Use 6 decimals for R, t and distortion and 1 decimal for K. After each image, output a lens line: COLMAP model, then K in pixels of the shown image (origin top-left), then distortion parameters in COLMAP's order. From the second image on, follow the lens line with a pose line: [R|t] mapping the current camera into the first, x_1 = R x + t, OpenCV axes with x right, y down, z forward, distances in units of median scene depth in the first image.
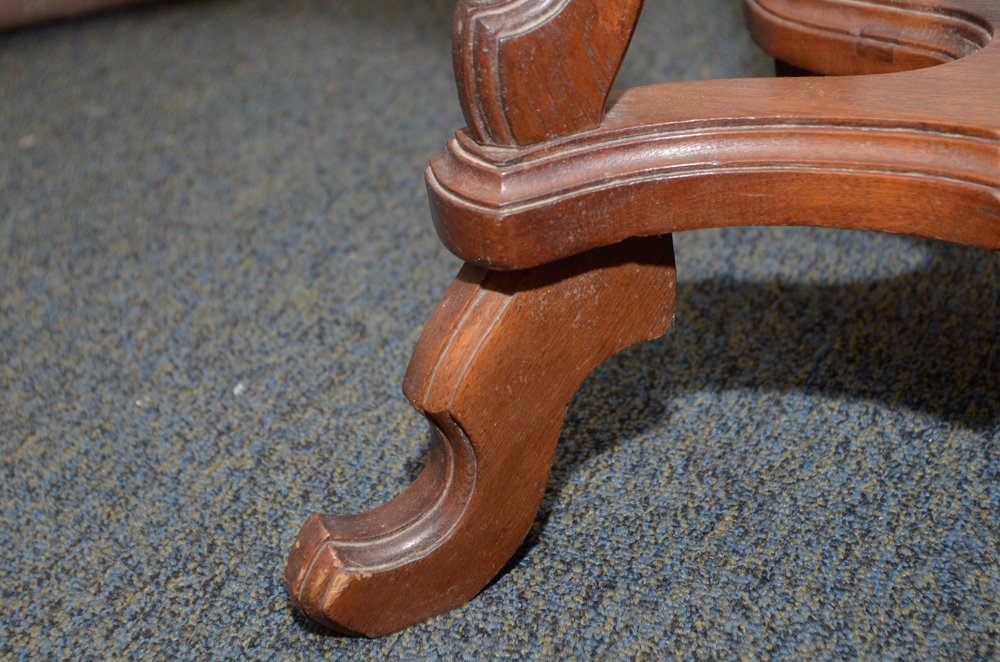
lens RADIAL K [[1426.0, 0, 502.5], [0, 1426.0, 331.1], [0, 0, 1]] dist [0.016912, 0.000000]
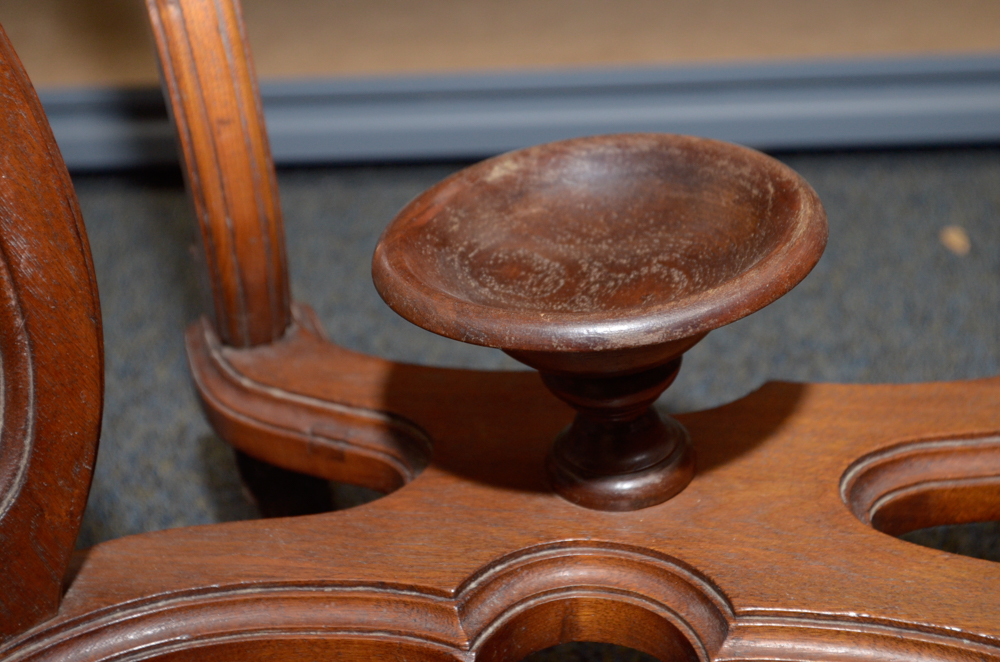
lens RADIAL K [[1426.0, 0, 497.6], [0, 1426.0, 331.0], [0, 0, 1]] dist [0.016912, 0.000000]
pose [[0.930062, -0.096869, 0.354403, 0.021946], [0.127898, 0.989646, -0.065143, -0.239786], [-0.344423, 0.105915, 0.932821, -0.016727]]
